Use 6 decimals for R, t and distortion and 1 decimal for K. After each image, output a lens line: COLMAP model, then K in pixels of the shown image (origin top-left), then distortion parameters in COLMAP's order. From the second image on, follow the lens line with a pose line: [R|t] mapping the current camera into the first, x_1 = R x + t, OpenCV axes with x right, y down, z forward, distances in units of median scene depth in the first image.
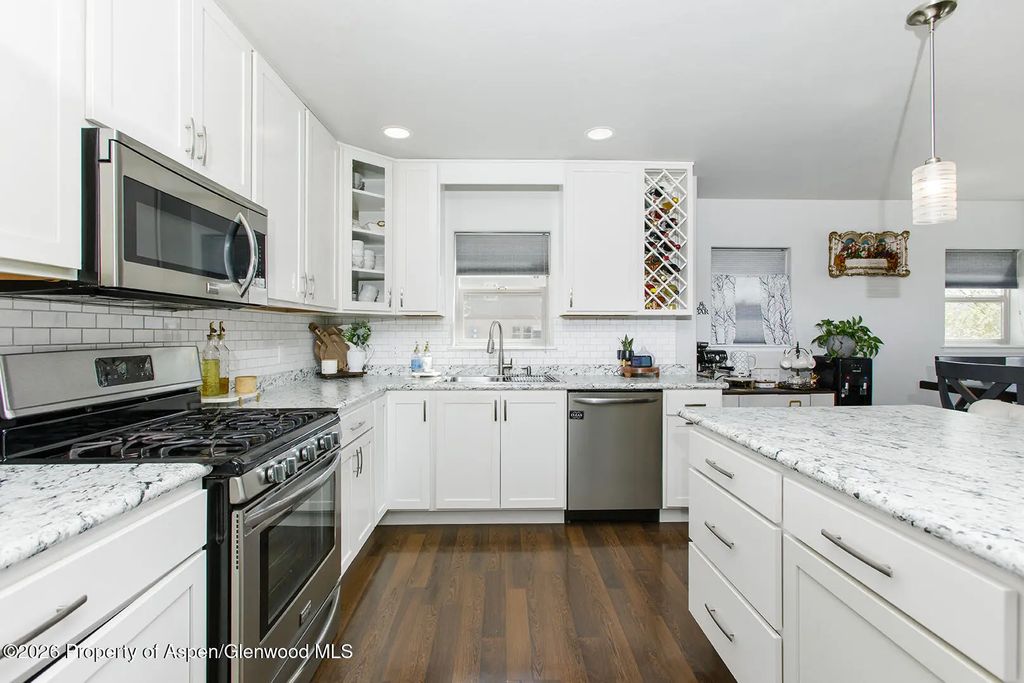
lens RADIAL K [[464.0, 0, 515.5], [0, 464.0, 335.6], [0, 0, 1]] dist [0.011313, 0.000515]
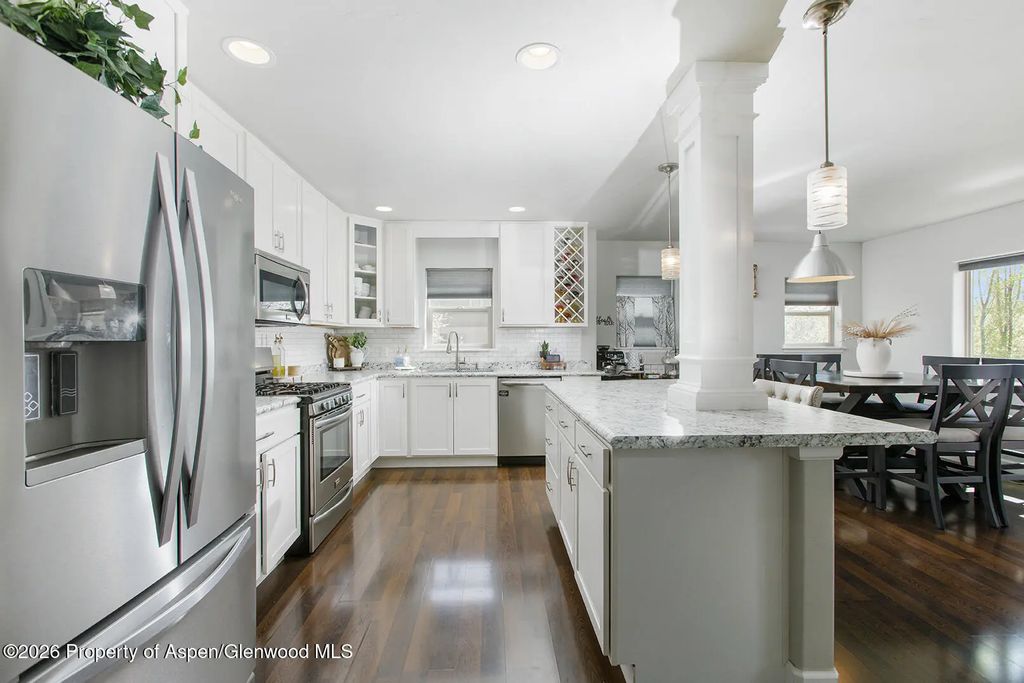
lens RADIAL K [[464.0, 0, 510.9], [0, 464.0, 341.3], [0, 0, 1]] dist [0.011313, 0.000515]
pose [[0.999958, -0.004335, 0.008072, 0.122396], [0.004351, 0.999988, -0.002037, 0.003443], [-0.008063, 0.002072, 0.999965, -0.442448]]
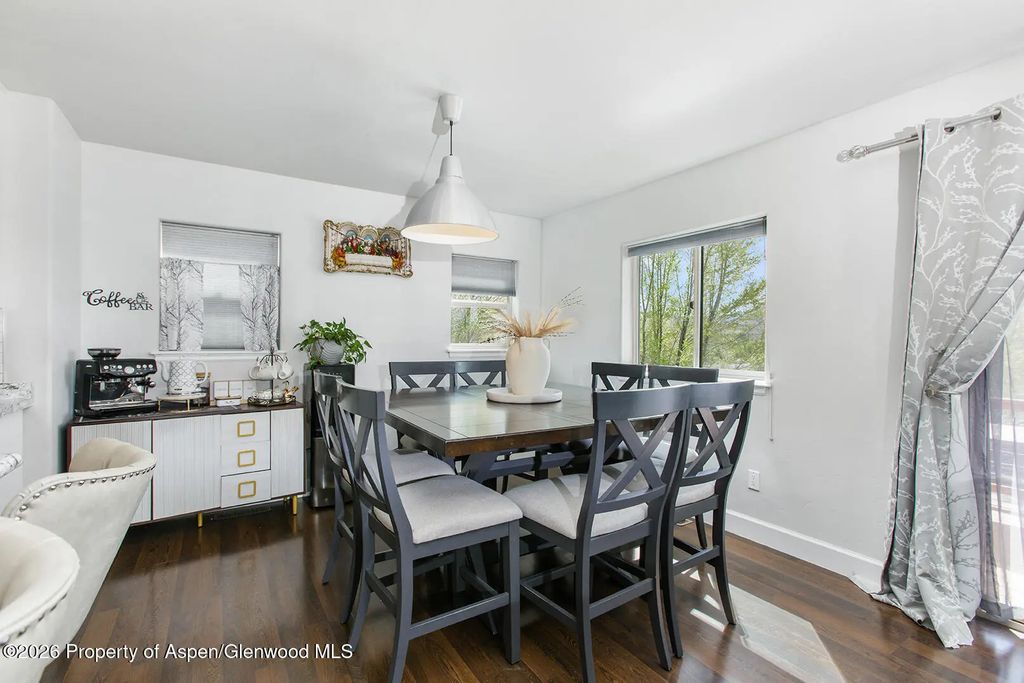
lens RADIAL K [[464.0, 0, 513.2], [0, 464.0, 339.2], [0, 0, 1]] dist [0.011313, 0.000515]
pose [[0.865377, 0.002995, 0.501112, 0.653385], [-0.002379, 0.999995, -0.001868, 0.000059], [-0.501115, 0.000424, 0.865381, 0.094991]]
